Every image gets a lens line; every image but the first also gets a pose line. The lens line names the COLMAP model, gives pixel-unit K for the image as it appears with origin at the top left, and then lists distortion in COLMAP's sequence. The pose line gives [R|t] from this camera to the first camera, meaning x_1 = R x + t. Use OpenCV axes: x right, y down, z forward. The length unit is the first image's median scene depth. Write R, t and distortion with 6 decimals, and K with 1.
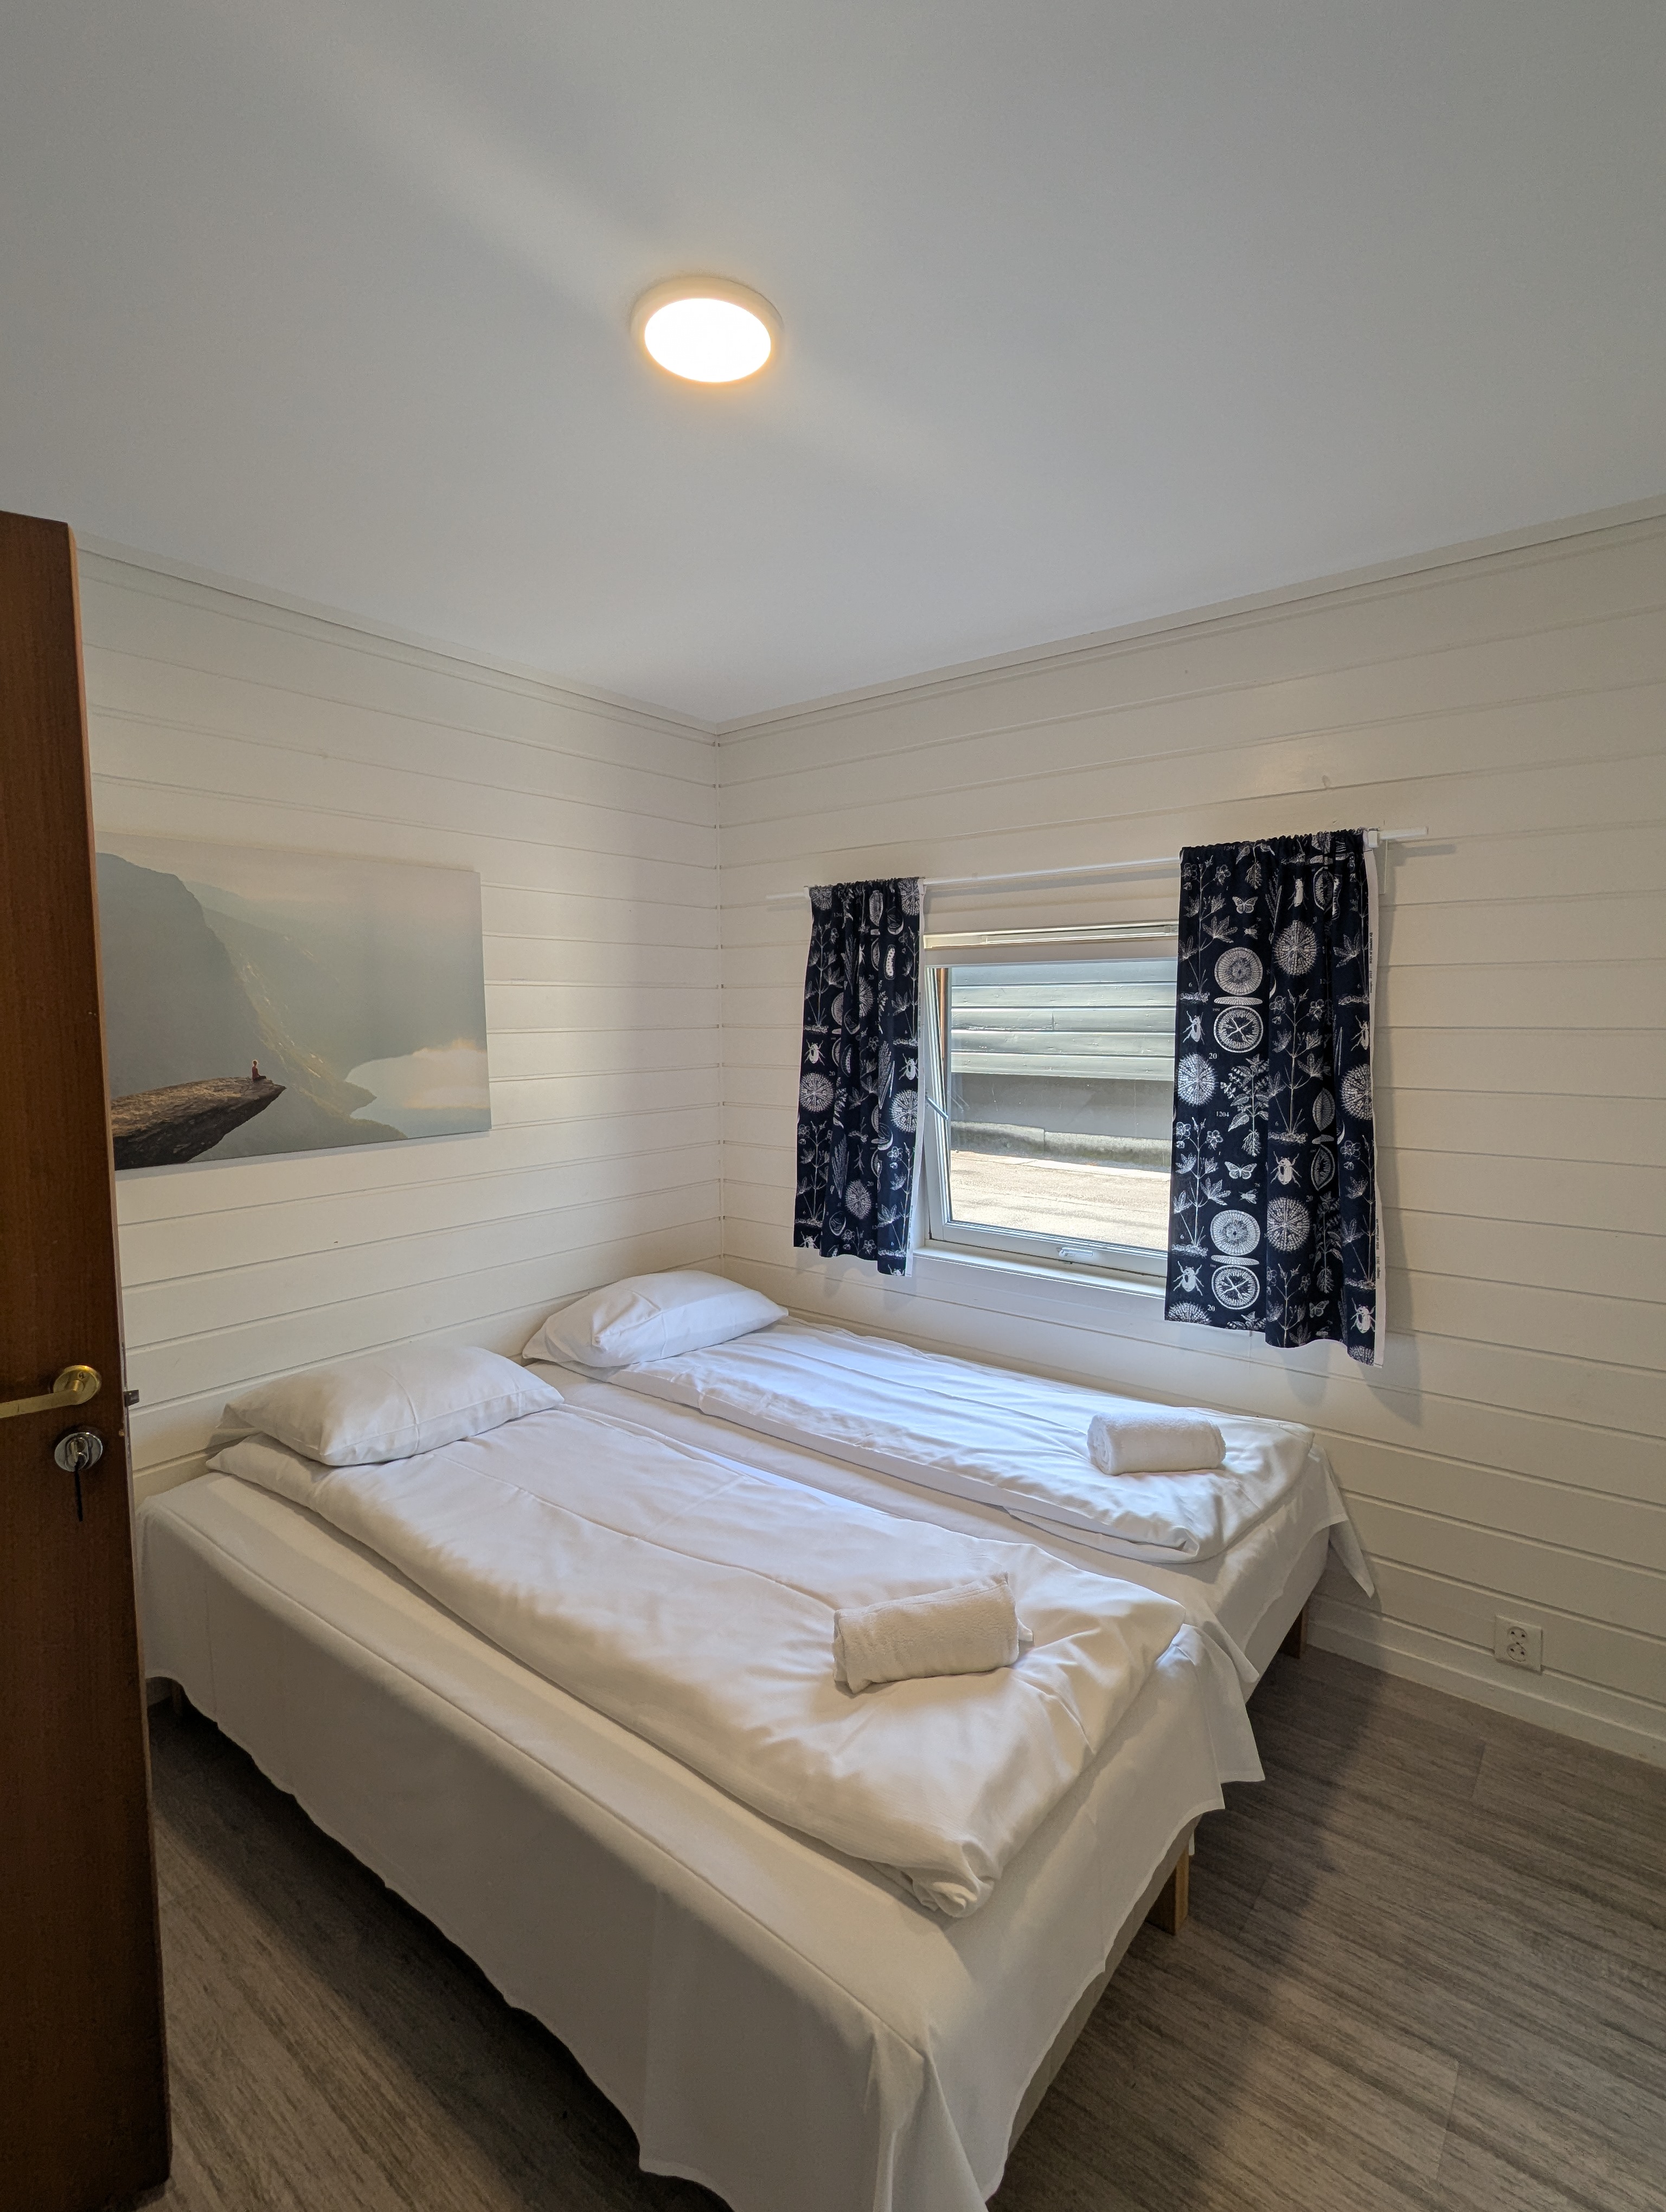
lens RADIAL K [[1060.7, 0, 833.0], [0, 1060.7, 1106.0], [0, 0, 1]] dist [0.003584, 0.000130]
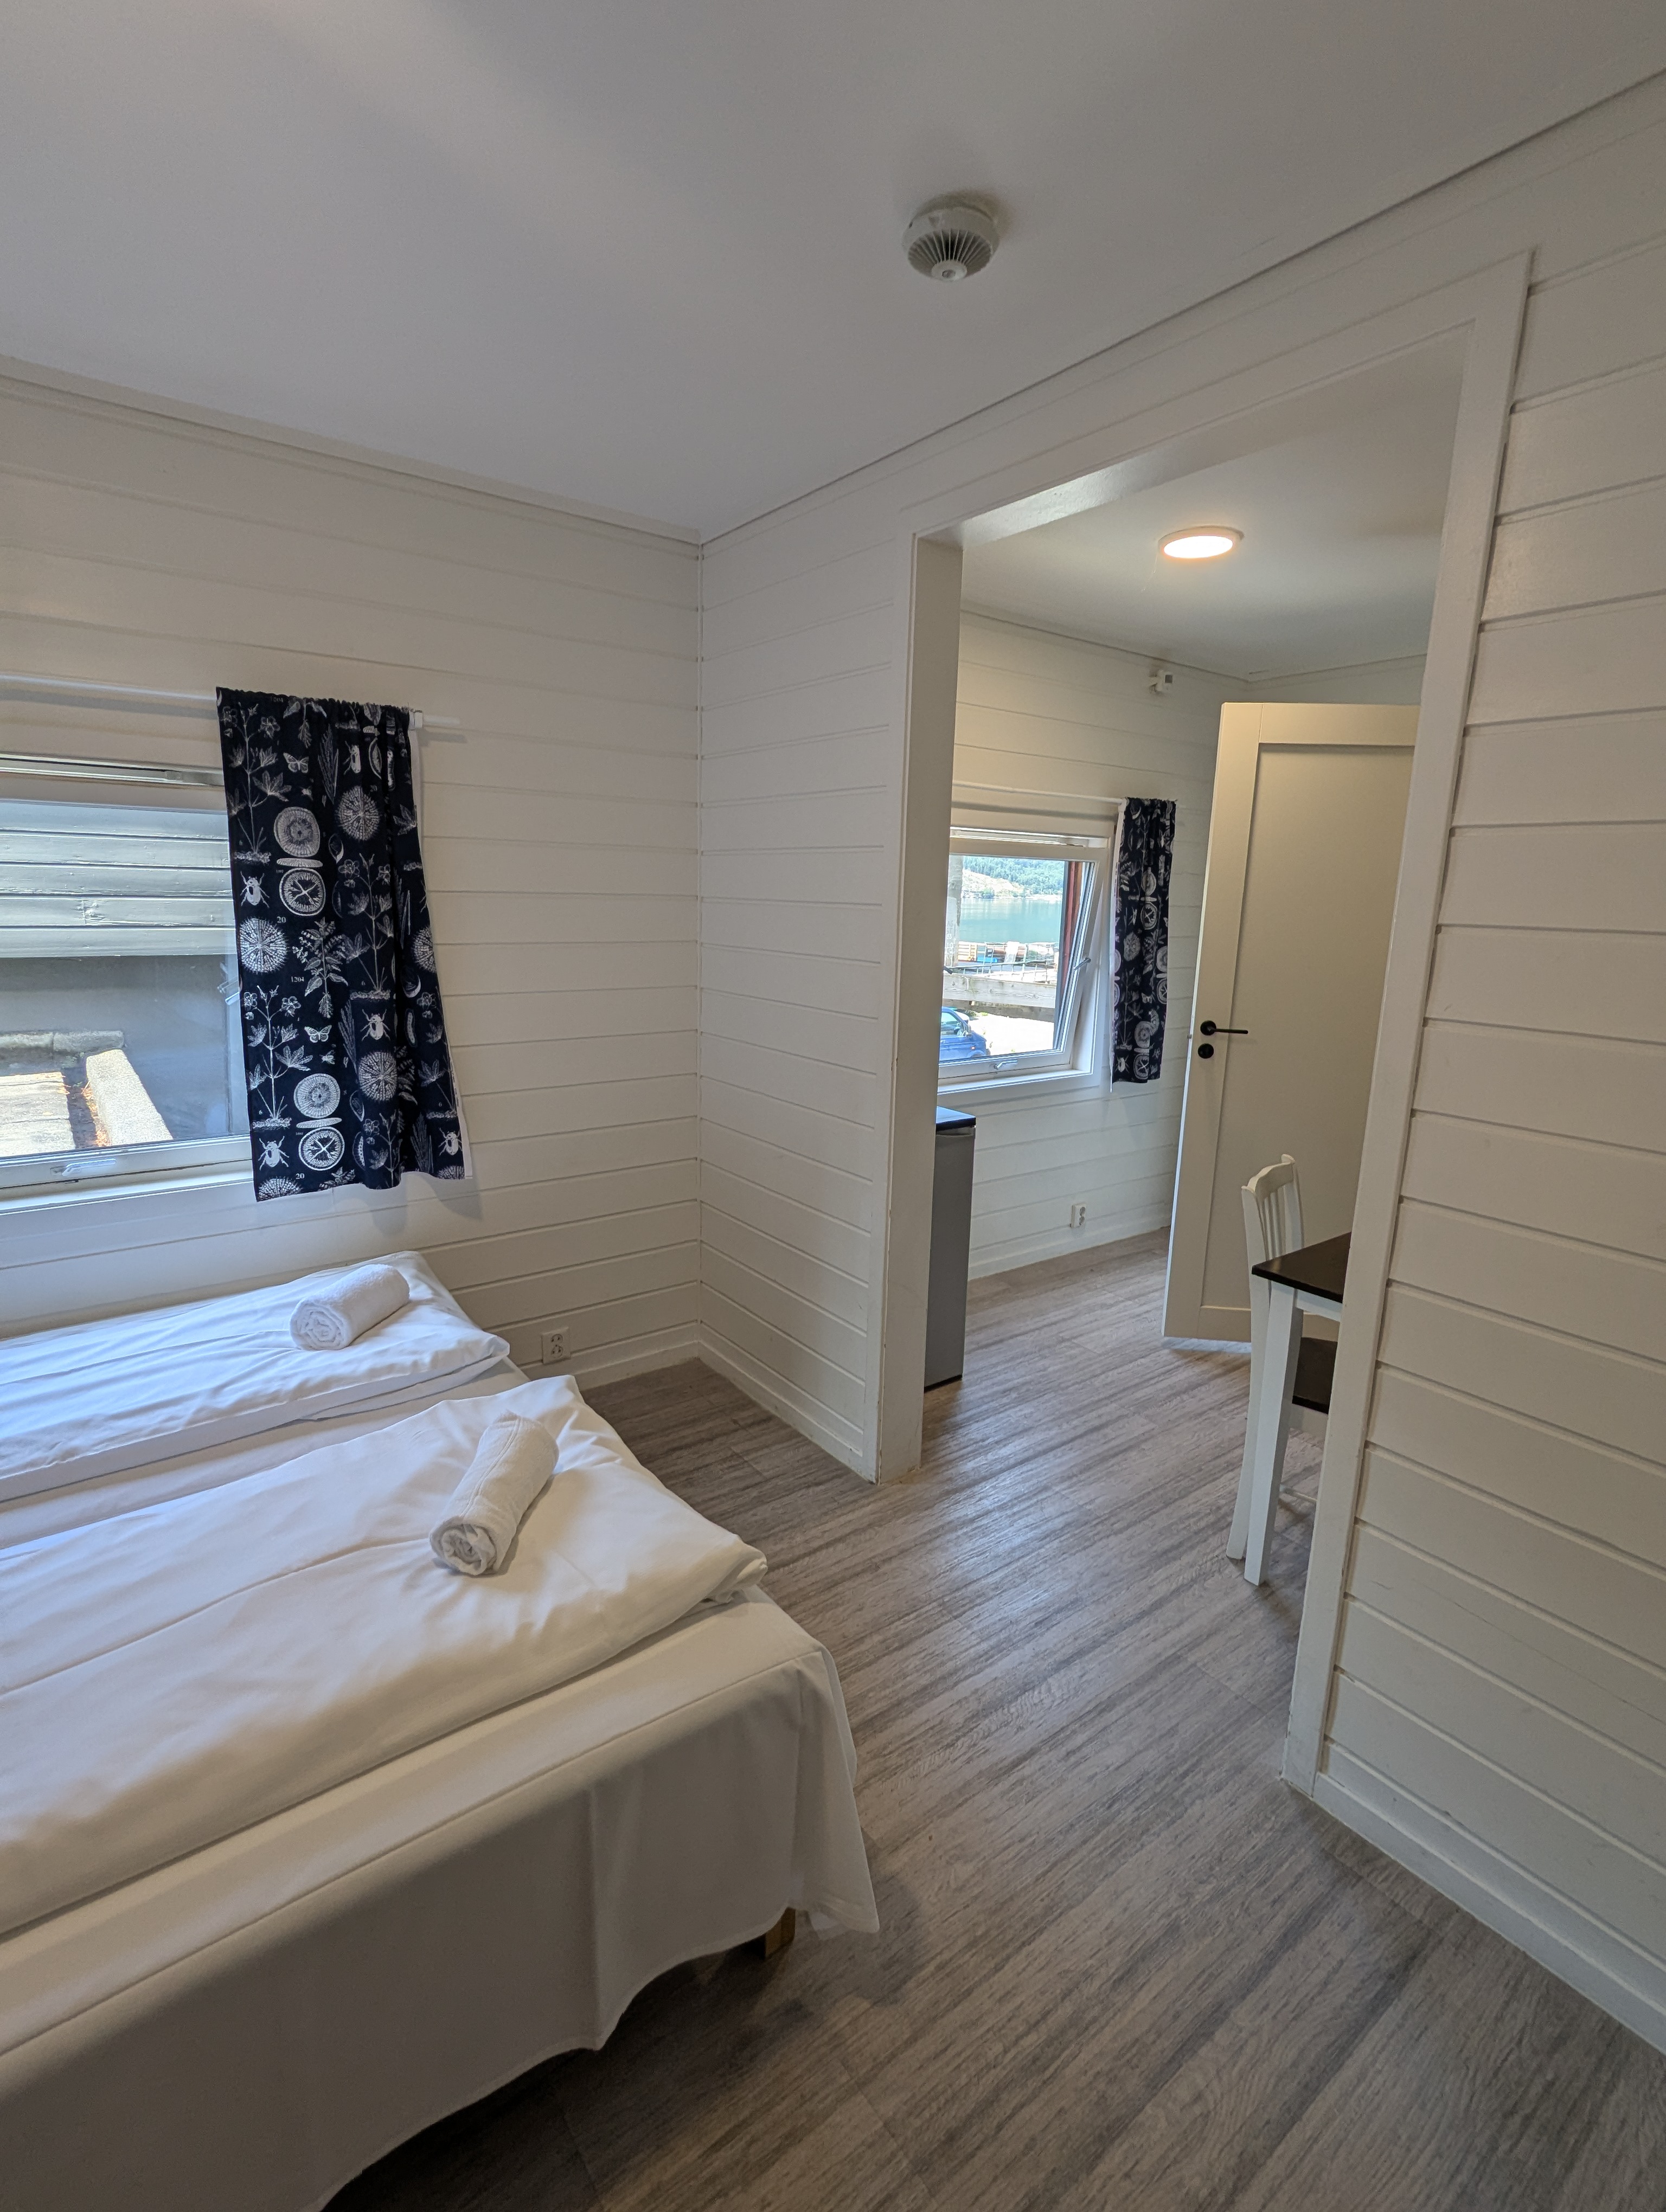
lens RADIAL K [[1060.7, 0, 833.0], [0, 1060.7, 1106.0], [0, 0, 1]] dist [0.003584, 0.000130]
pose [[0.249979, -0.186691, 0.950083, -0.482018], [0.063790, 0.982279, 0.176233, -0.019341], [-0.966148, 0.016551, 0.257459, 0.272866]]
